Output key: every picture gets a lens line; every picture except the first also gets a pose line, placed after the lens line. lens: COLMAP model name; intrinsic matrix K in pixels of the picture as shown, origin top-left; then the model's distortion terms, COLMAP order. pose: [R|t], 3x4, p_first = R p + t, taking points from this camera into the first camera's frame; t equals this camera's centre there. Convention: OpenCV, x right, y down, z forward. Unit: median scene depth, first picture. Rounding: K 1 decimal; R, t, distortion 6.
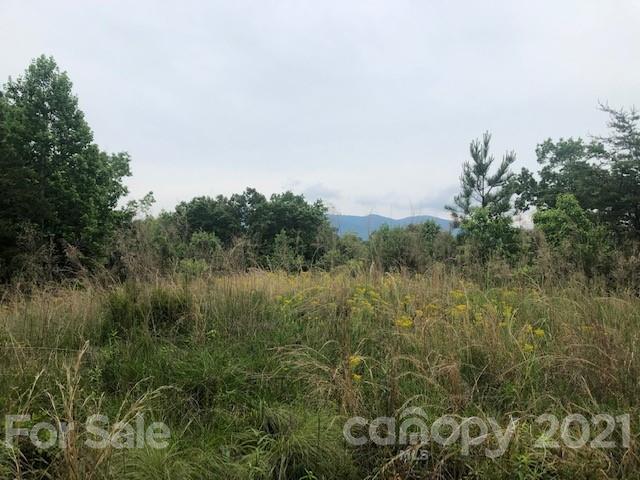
lens RADIAL K [[525.7, 0, 310.3], [0, 525.7, 242.0], [0, 0, 1]] dist [0.011128, -0.005116]
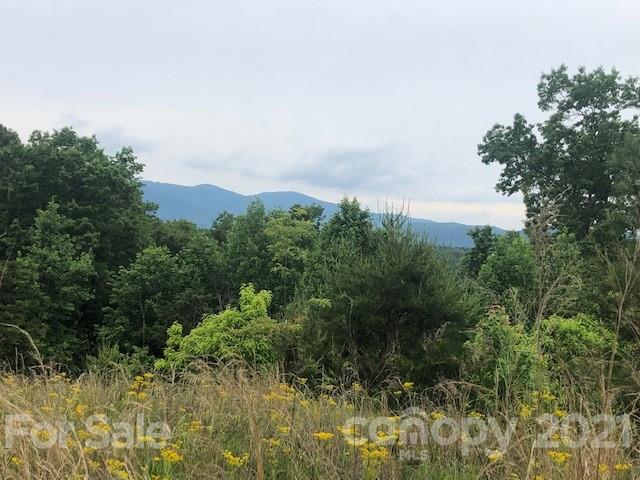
lens RADIAL K [[864.6, 0, 320.0], [0, 864.6, 240.0], [0, 0, 1]] dist [0.007136, 0.030414]
pose [[0.966694, 0.049350, 0.251130, -0.009303], [-0.051922, 0.998645, 0.003621, -0.002004], [-0.250611, -0.016540, 0.967947, 0.113907]]
